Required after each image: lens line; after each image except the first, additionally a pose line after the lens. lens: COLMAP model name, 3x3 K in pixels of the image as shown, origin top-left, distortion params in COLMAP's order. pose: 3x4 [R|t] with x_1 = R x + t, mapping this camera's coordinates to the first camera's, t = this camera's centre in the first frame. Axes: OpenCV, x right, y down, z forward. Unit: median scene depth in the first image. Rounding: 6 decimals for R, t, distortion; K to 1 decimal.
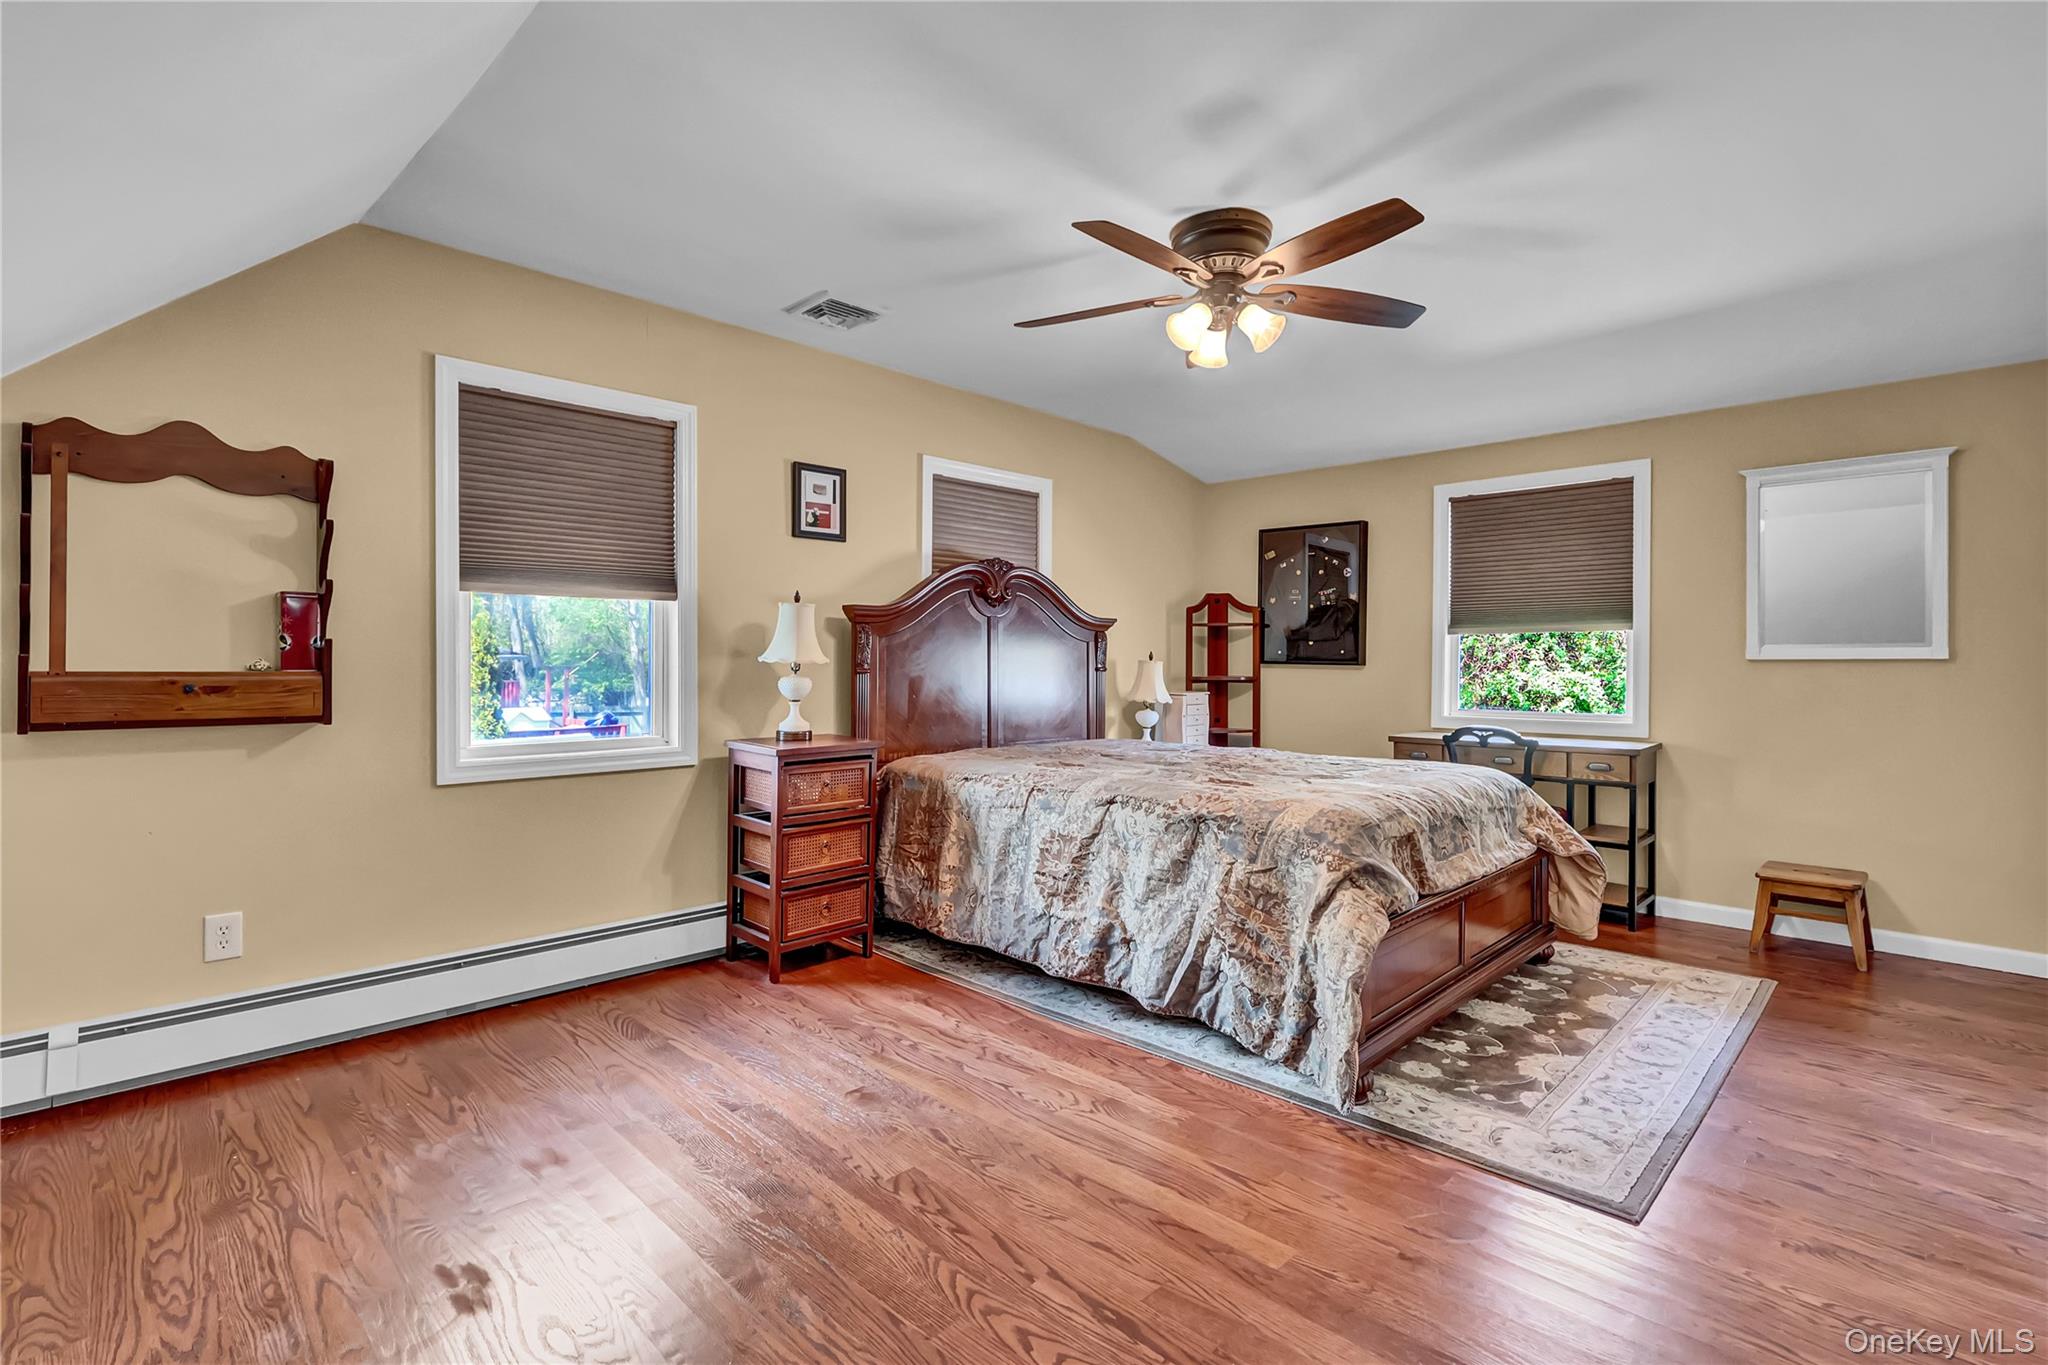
lens RADIAL K [[950.9, 0, 1017.5], [0, 950.9, 663.8], [0, 0, 1]] dist [-0.002755, -0.000271]
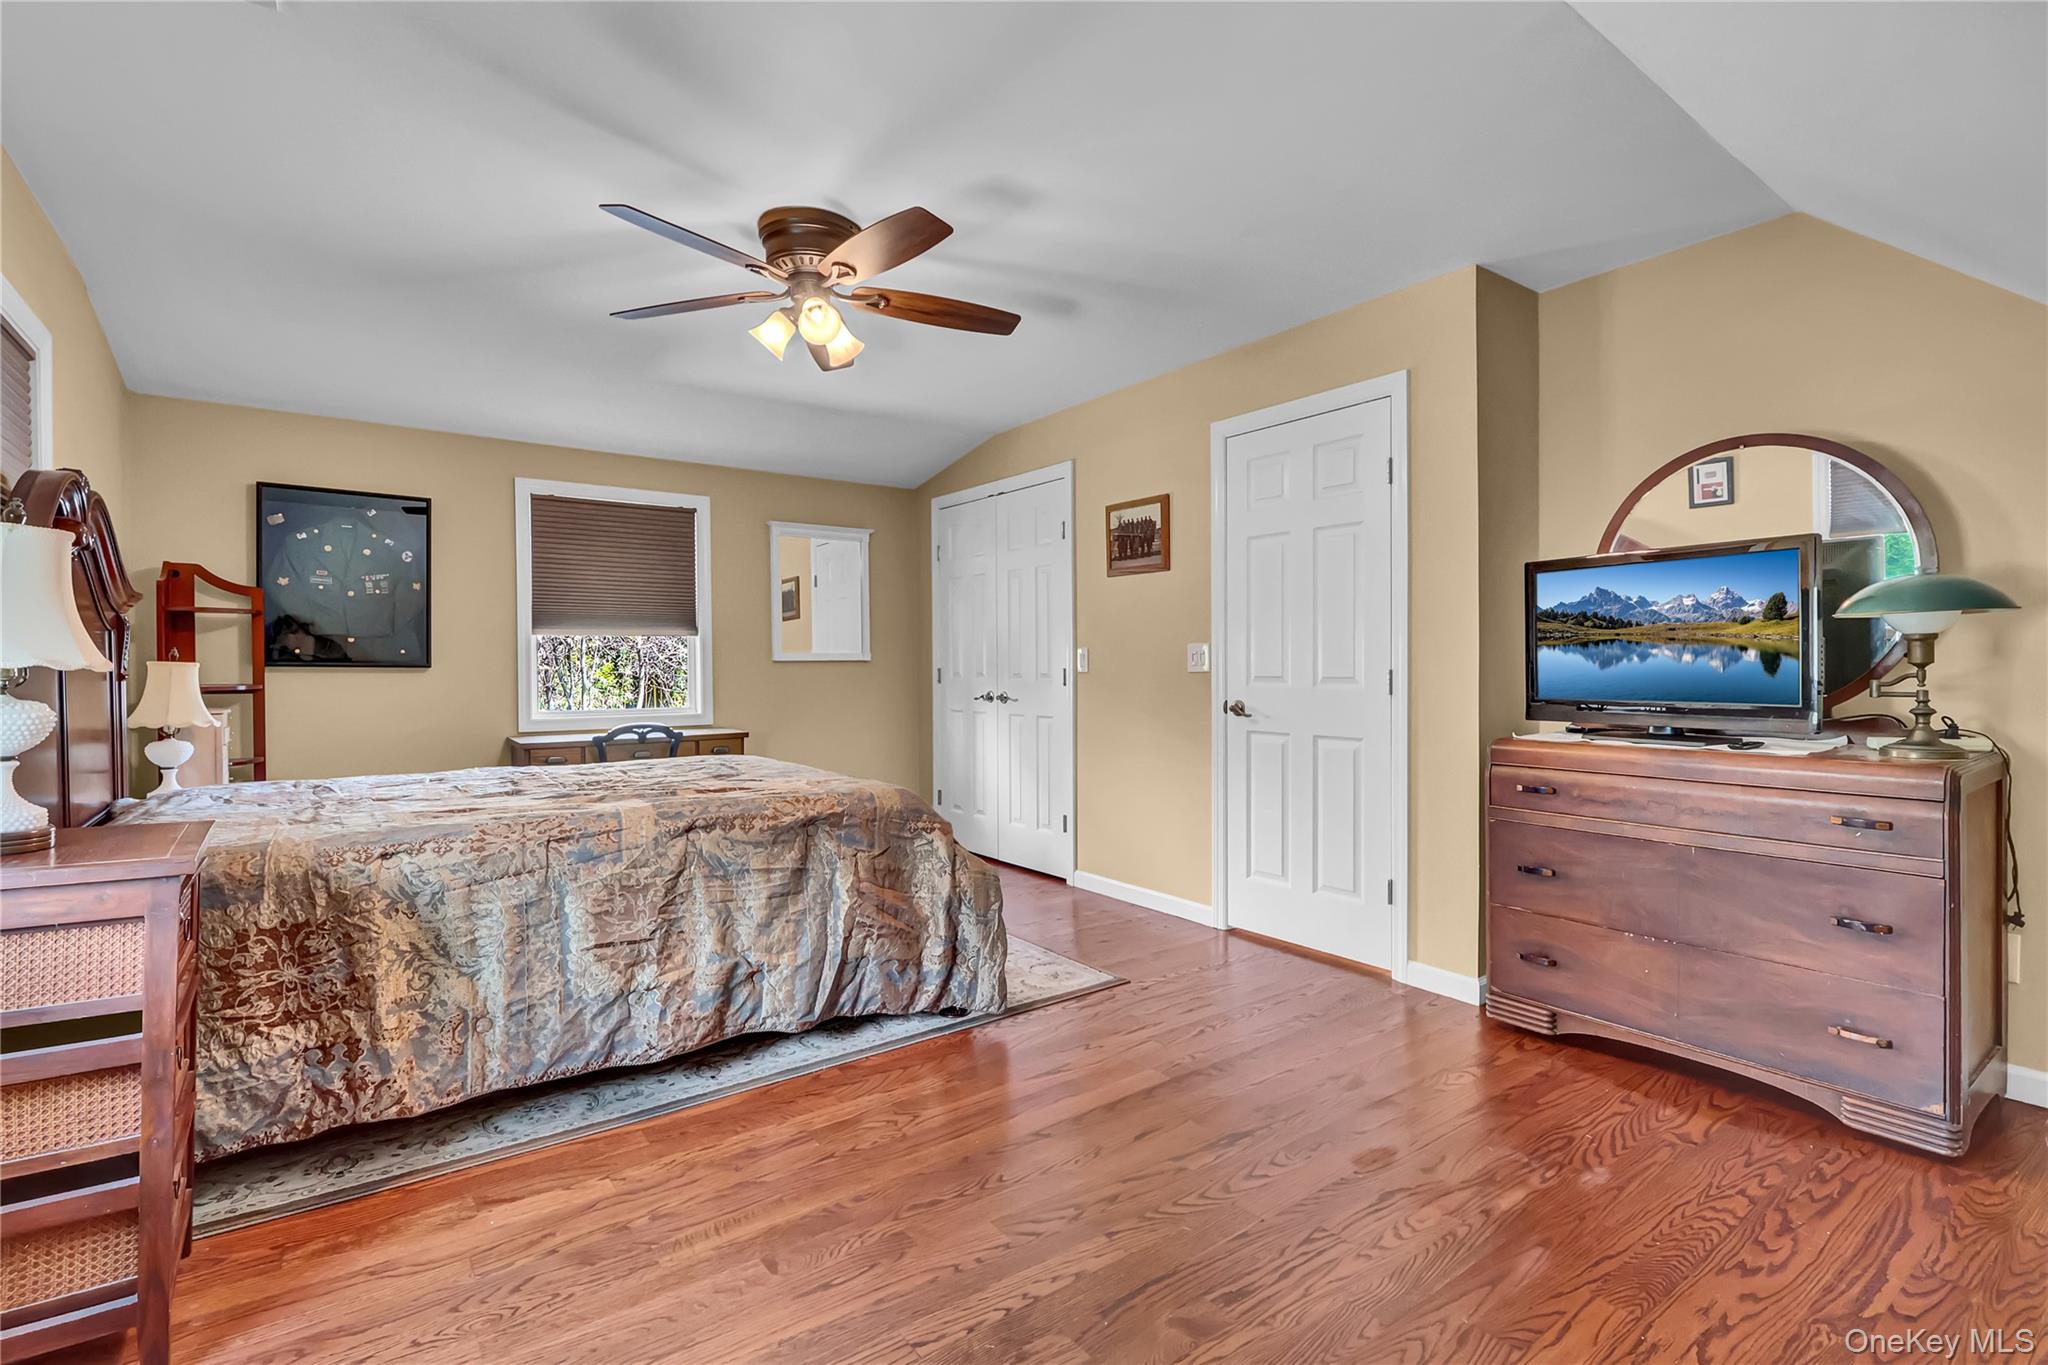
lens RADIAL K [[950.9, 0, 1025.0], [0, 950.9, 673.6], [0, 0, 1]] dist [-0.002755, -0.000271]
pose [[0.149808, -0.013593, 0.988622, -0.671281], [0.003486, 0.999907, 0.013220, -0.003454], [-0.988709, 0.001466, 0.149842, 0.561090]]
